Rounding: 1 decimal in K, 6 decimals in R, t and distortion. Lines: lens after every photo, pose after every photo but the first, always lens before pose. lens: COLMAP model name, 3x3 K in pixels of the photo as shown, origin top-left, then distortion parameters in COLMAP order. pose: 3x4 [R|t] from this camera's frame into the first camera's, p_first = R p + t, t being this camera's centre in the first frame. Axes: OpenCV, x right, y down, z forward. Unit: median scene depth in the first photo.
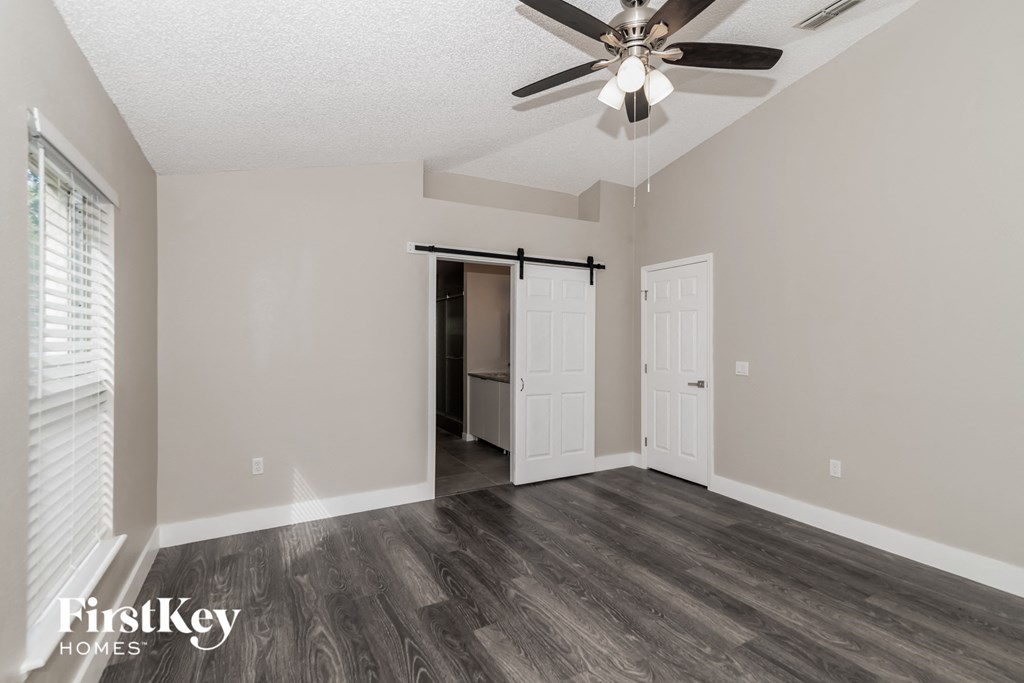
lens RADIAL K [[470.8, 0, 509.0], [0, 470.8, 339.4], [0, 0, 1]] dist [0.001070, 0.000124]
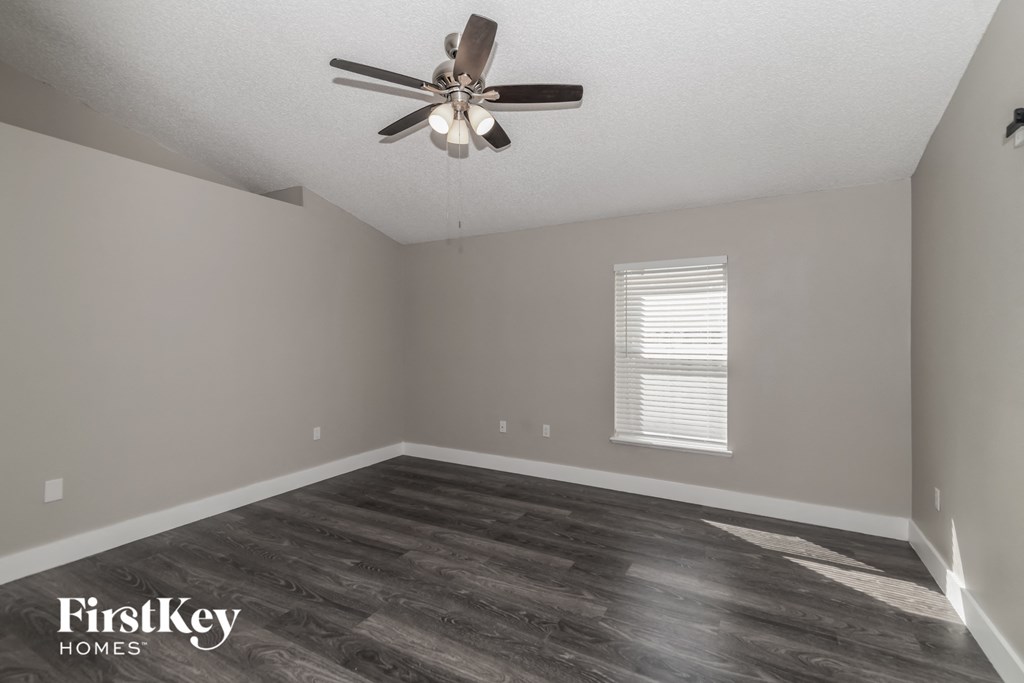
lens RADIAL K [[470.8, 0, 509.4], [0, 470.8, 338.4], [0, 0, 1]] dist [0.001070, 0.000124]
pose [[-0.845404, 0.003409, -0.534117, 0.749574], [-0.002522, 0.999943, 0.010376, -0.009500], [0.534122, 0.010119, -0.845347, 1.946166]]
